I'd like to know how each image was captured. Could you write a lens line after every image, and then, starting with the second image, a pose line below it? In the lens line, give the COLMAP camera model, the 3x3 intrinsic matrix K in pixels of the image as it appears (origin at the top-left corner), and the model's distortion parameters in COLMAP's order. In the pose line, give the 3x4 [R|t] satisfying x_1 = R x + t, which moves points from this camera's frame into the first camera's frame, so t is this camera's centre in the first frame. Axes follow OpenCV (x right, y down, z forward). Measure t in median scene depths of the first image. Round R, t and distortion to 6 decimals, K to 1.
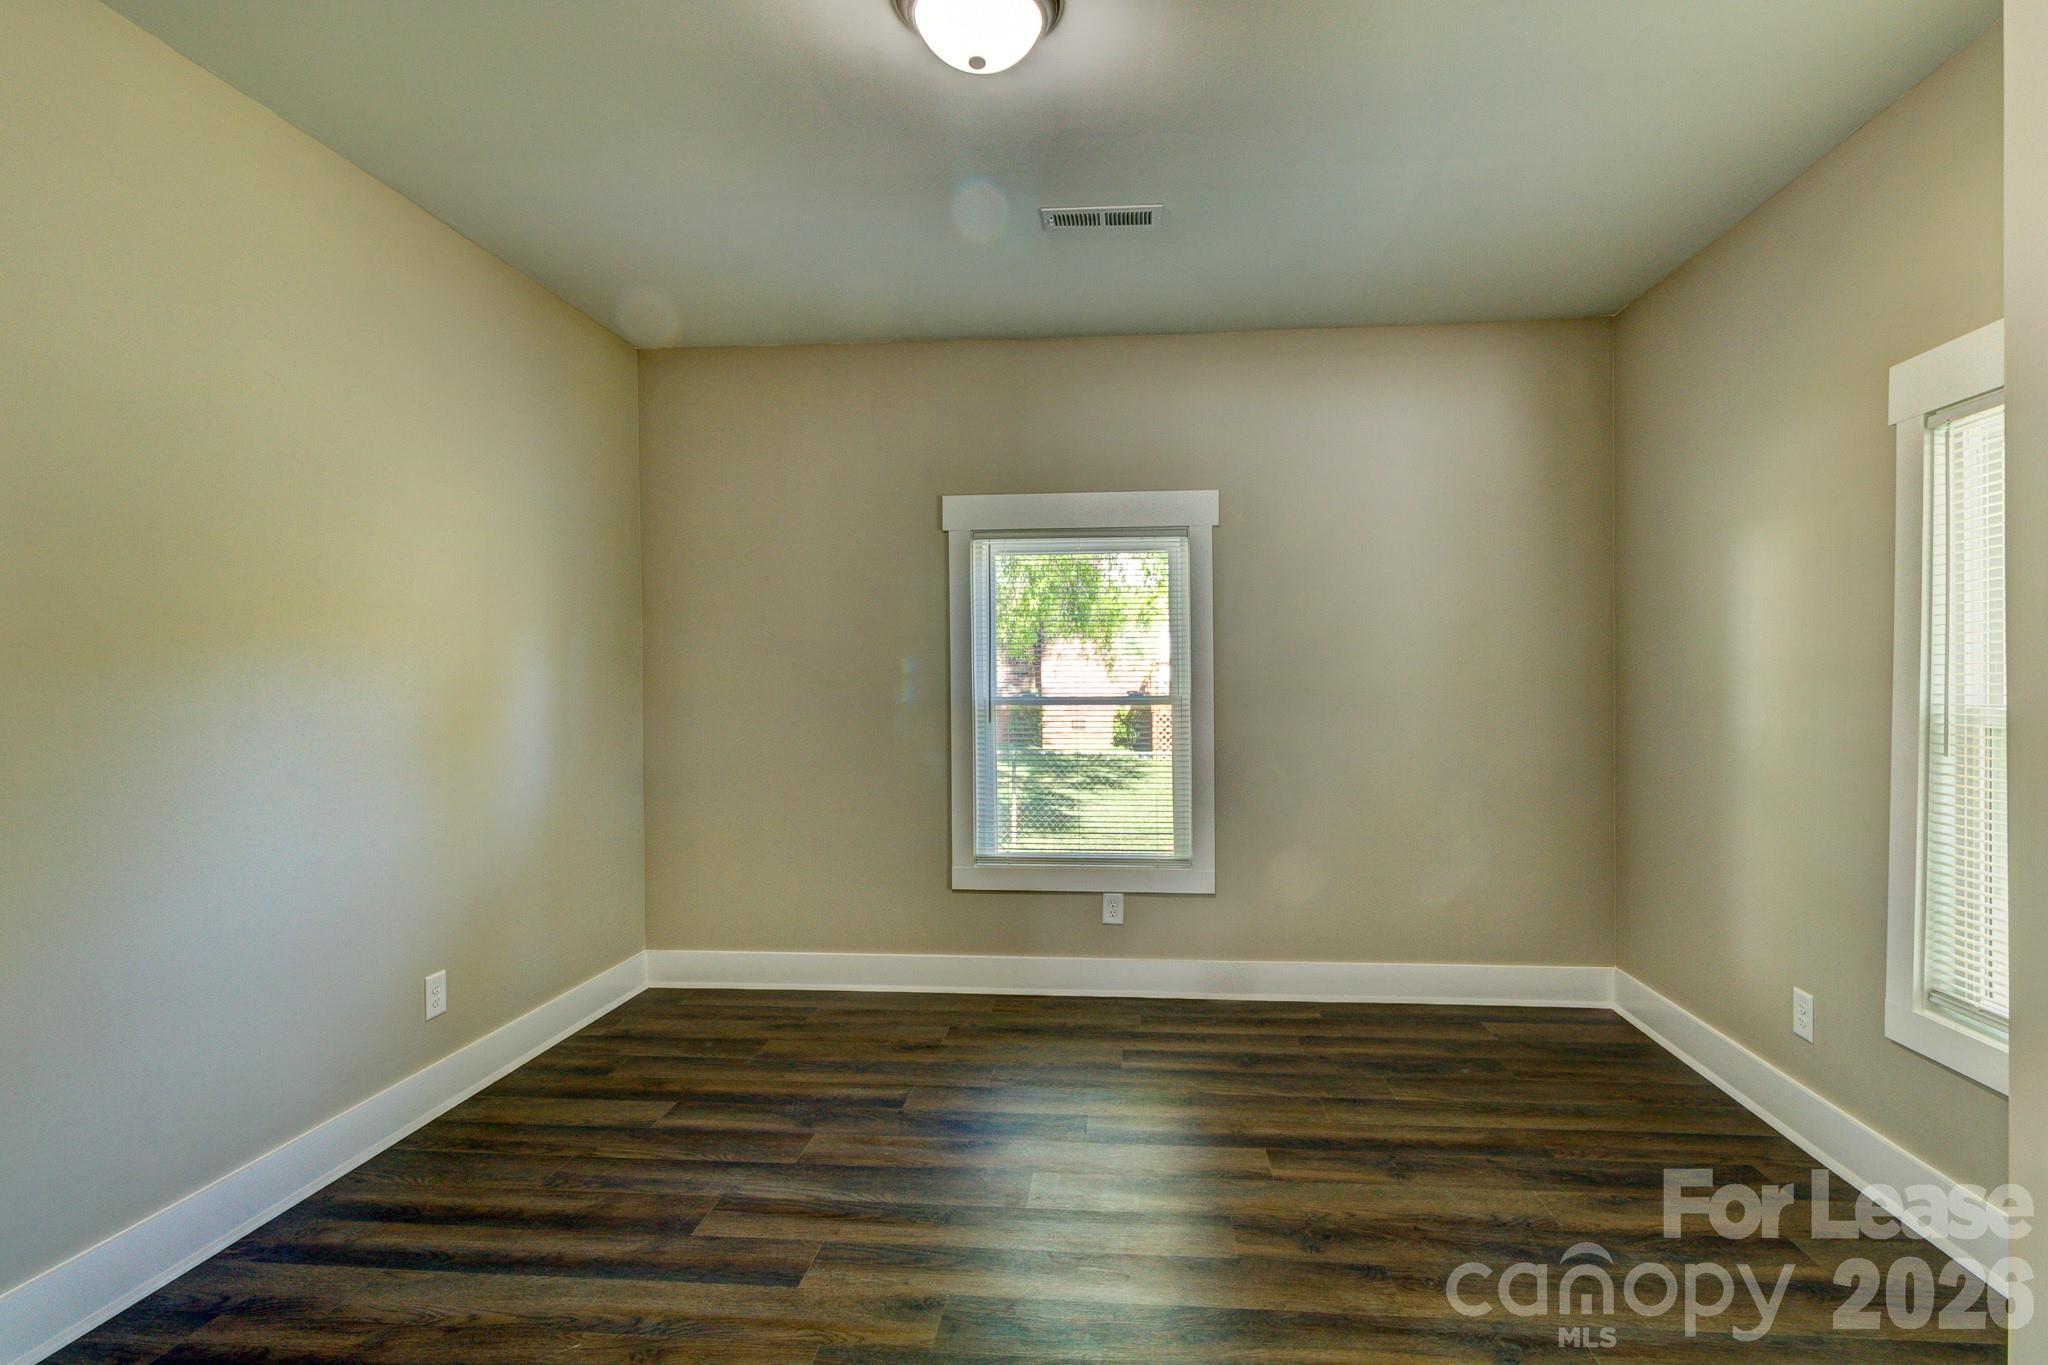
lens RADIAL K [[1061.5, 0, 1030.5], [0, 1061.5, 723.4], [0, 0, 1]] dist [-0.000779, -0.000089]
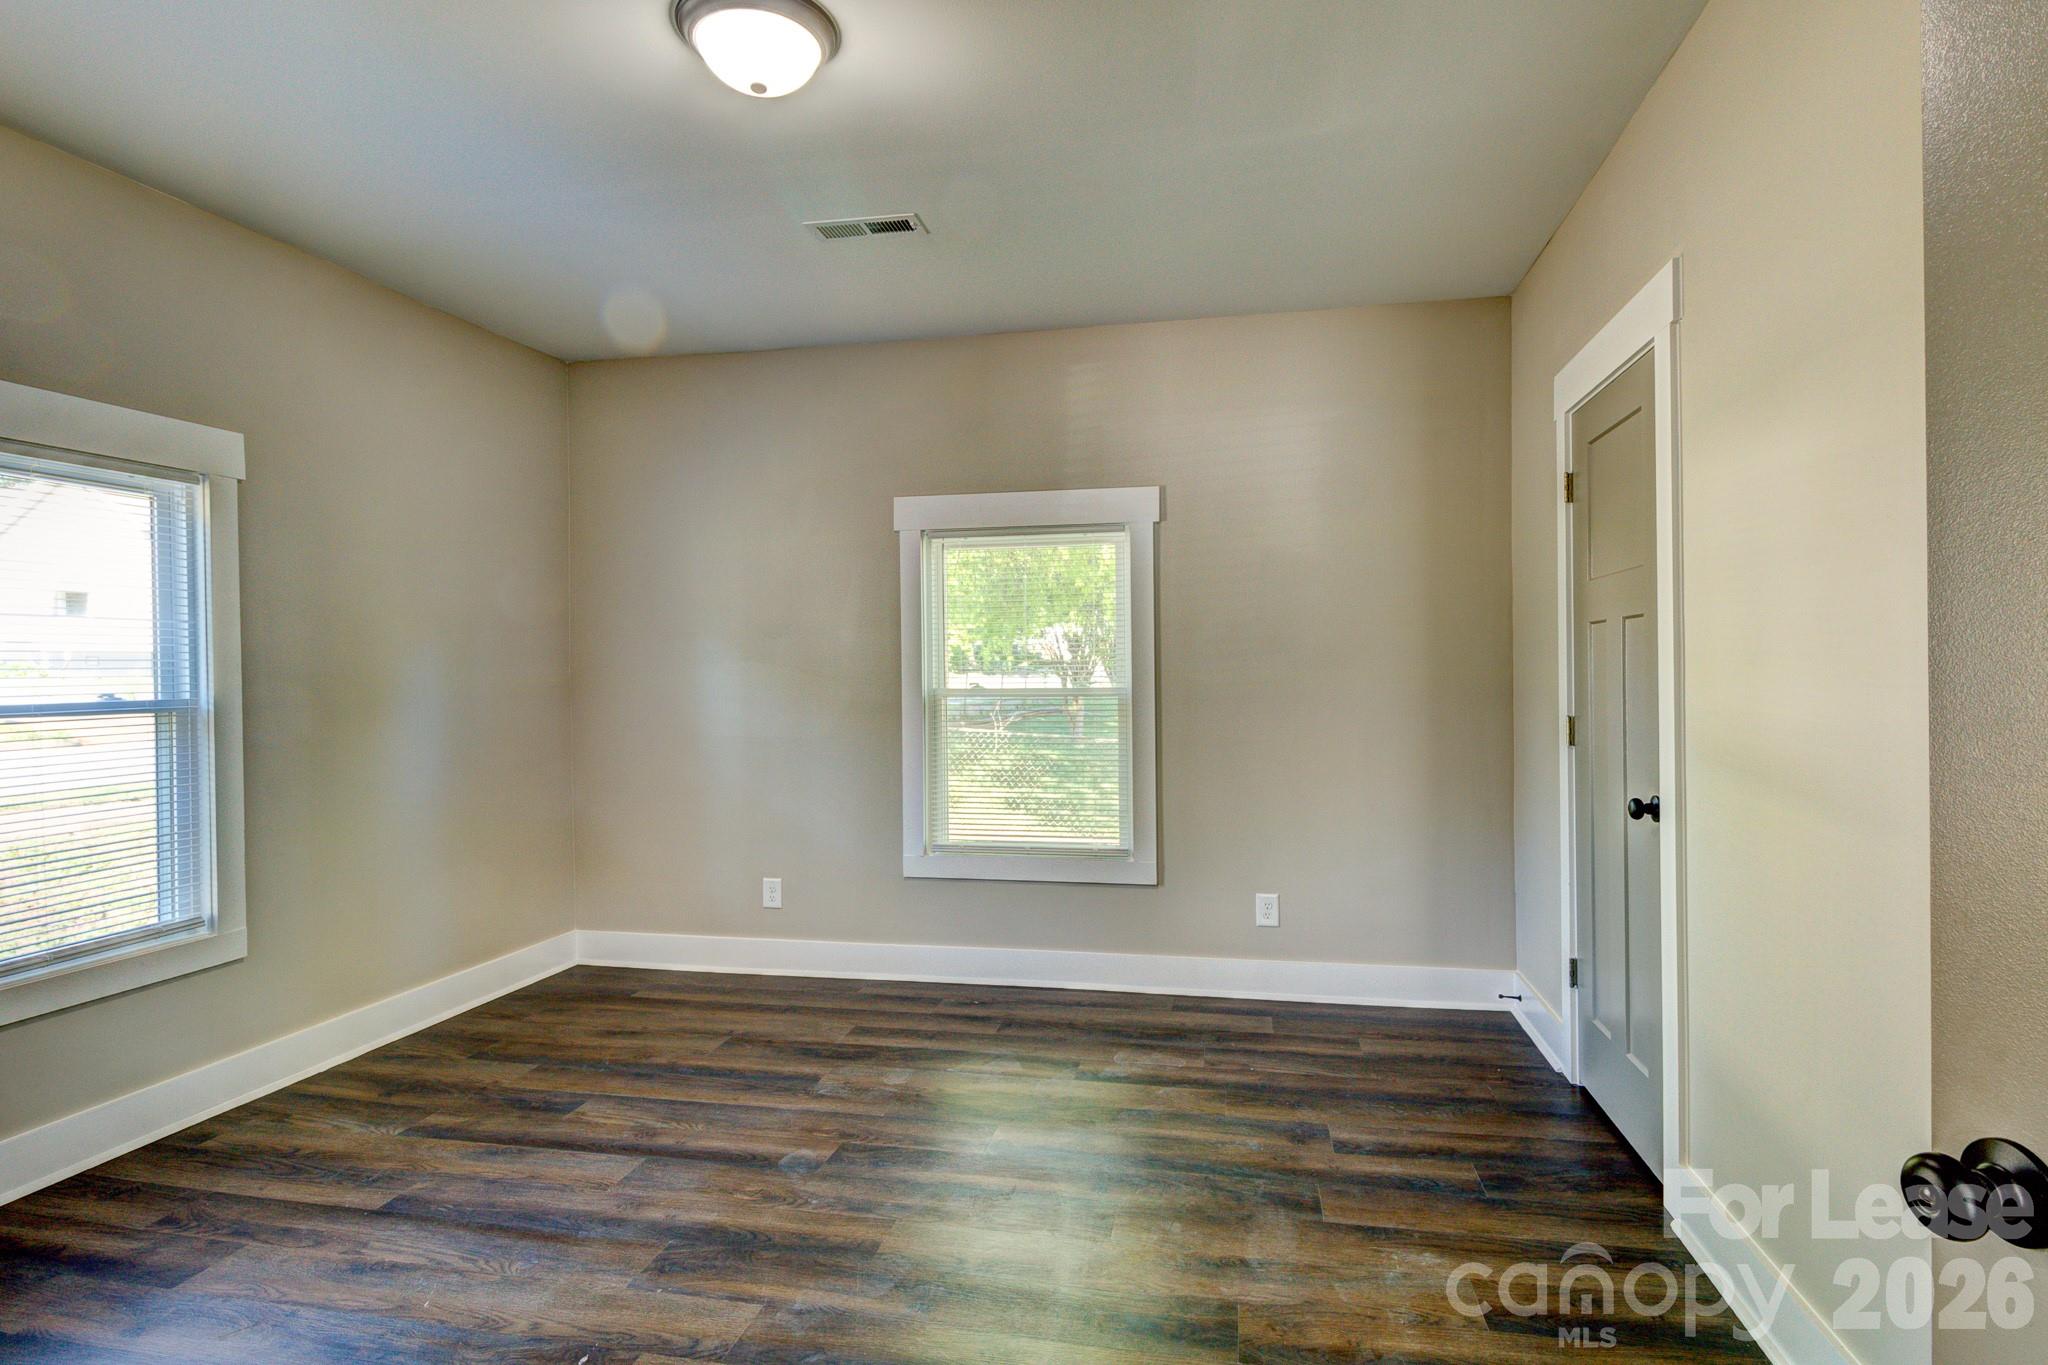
lens RADIAL K [[1061.5, 0, 1030.5], [0, 1061.5, 723.4], [0, 0, 1]] dist [-0.000779, -0.000089]
pose [[0.995669, 0.003873, -0.092890, 0.154459], [-0.003484, 0.999984, 0.004351, 0.001304], [0.092905, -0.004008, 0.995667, -0.008805]]
